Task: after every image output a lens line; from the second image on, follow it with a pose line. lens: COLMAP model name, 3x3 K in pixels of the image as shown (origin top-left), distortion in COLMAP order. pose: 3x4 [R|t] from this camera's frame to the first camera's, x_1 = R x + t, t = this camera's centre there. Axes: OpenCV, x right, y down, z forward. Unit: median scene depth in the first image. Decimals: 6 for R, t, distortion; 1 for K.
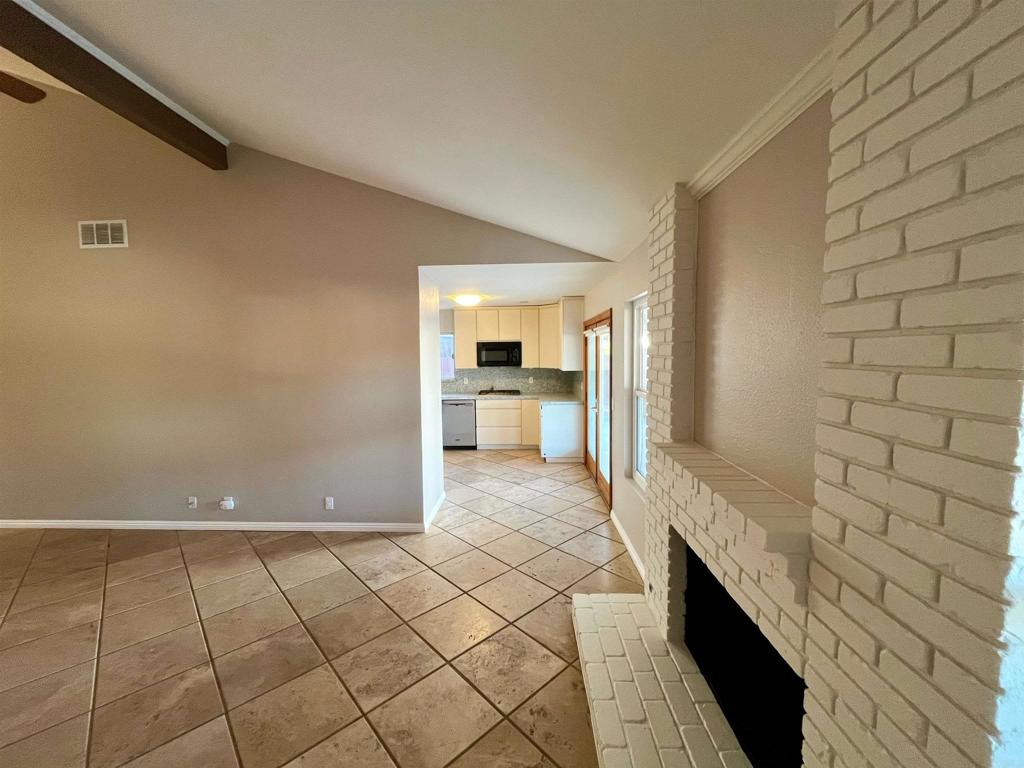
lens RADIAL K [[409.8, 0, 512.0], [0, 409.8, 384.0], [0, 0, 1]] dist [0.000861, -0.000089]
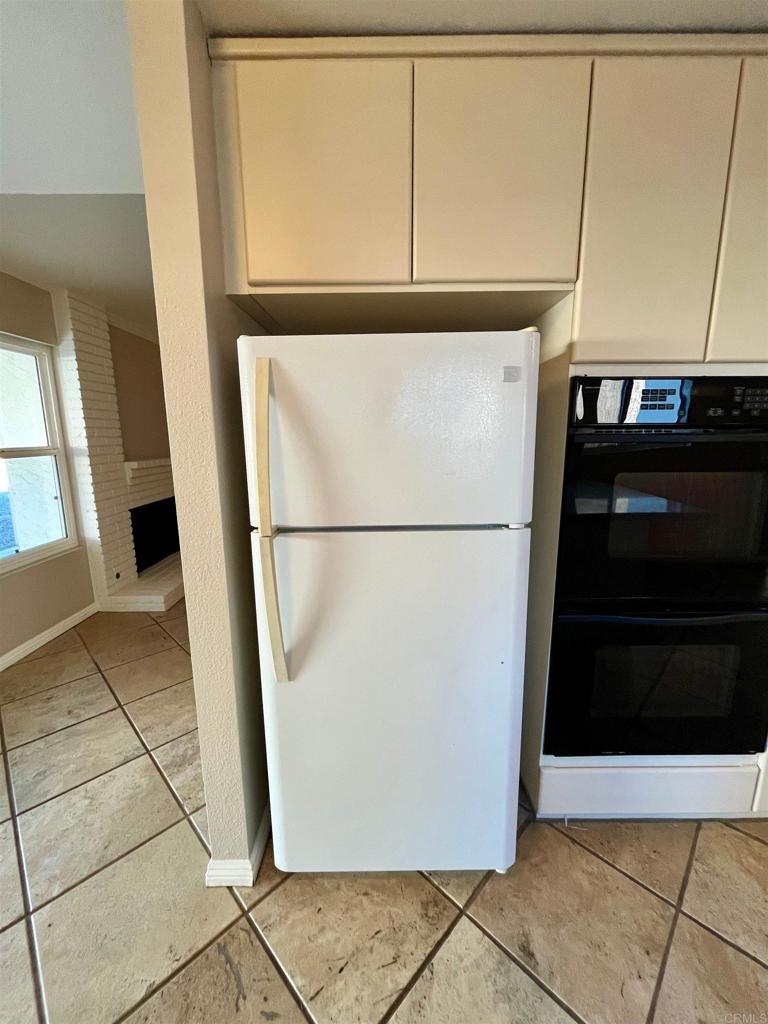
lens RADIAL K [[409.8, 0, 384.0], [0, 409.8, 512.0], [0, 0, 1]] dist [0.000861, -0.000089]
pose [[-0.999172, 0.015633, -0.037559, -0.184260], [0.005501, 0.966663, 0.255995, -0.029199], [0.040309, 0.255576, -0.965948, 0.805023]]
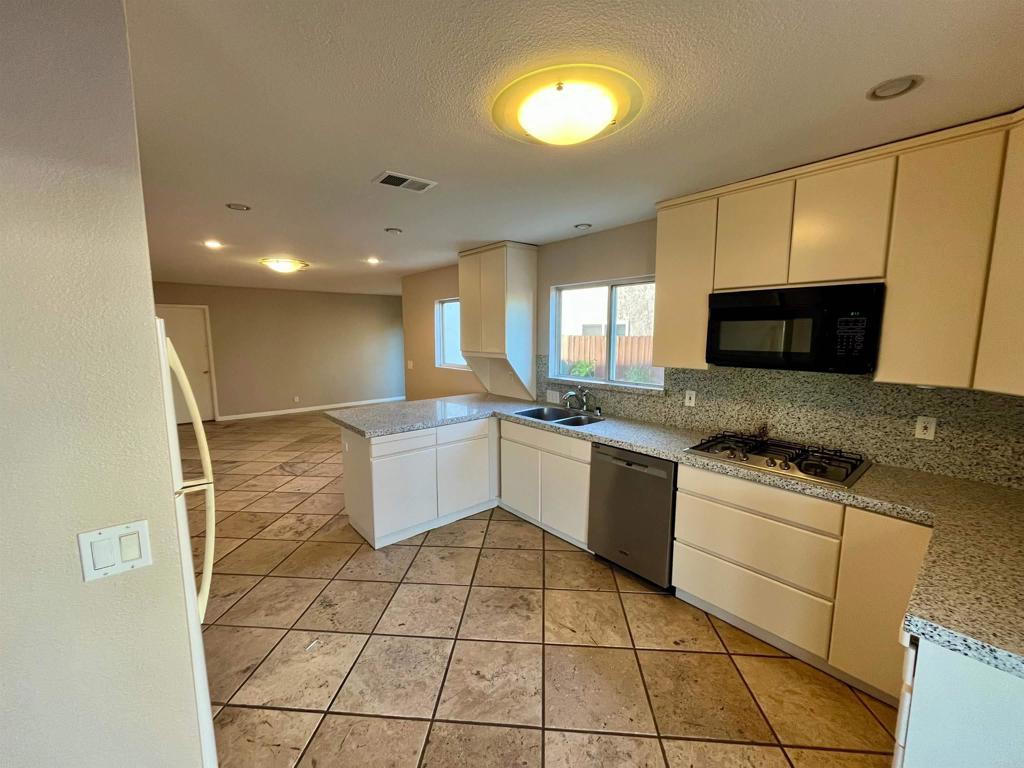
lens RADIAL K [[409.8, 0, 512.0], [0, 409.8, 384.0], [0, 0, 1]] dist [0.000861, -0.000089]
pose [[0.671719, 0.098046, -0.734289, 0.061004], [-0.054116, 0.995049, 0.083360, -0.047051], [0.738827, -0.016258, 0.673699, 0.645894]]
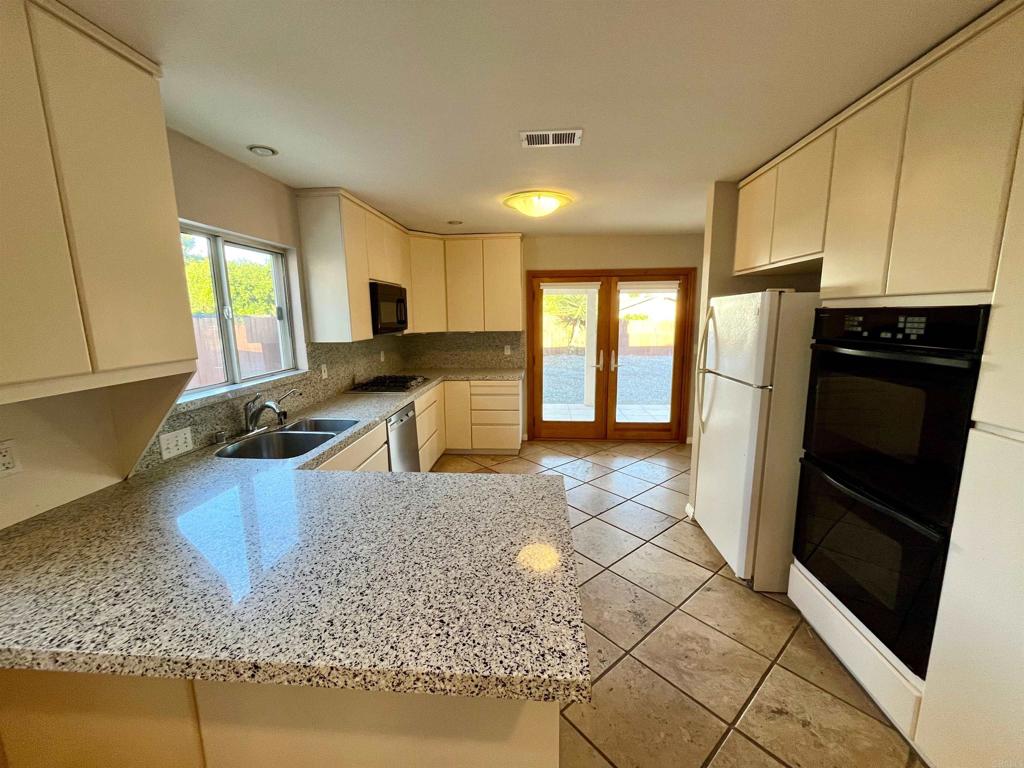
lens RADIAL K [[409.8, 0, 512.0], [0, 409.8, 384.0], [0, 0, 1]] dist [0.000861, -0.000089]
pose [[0.047424, -0.161296, 0.985766, -0.552669], [0.078668, 0.984414, 0.157290, -0.048961], [-0.995772, 0.070089, 0.059374, 0.823111]]
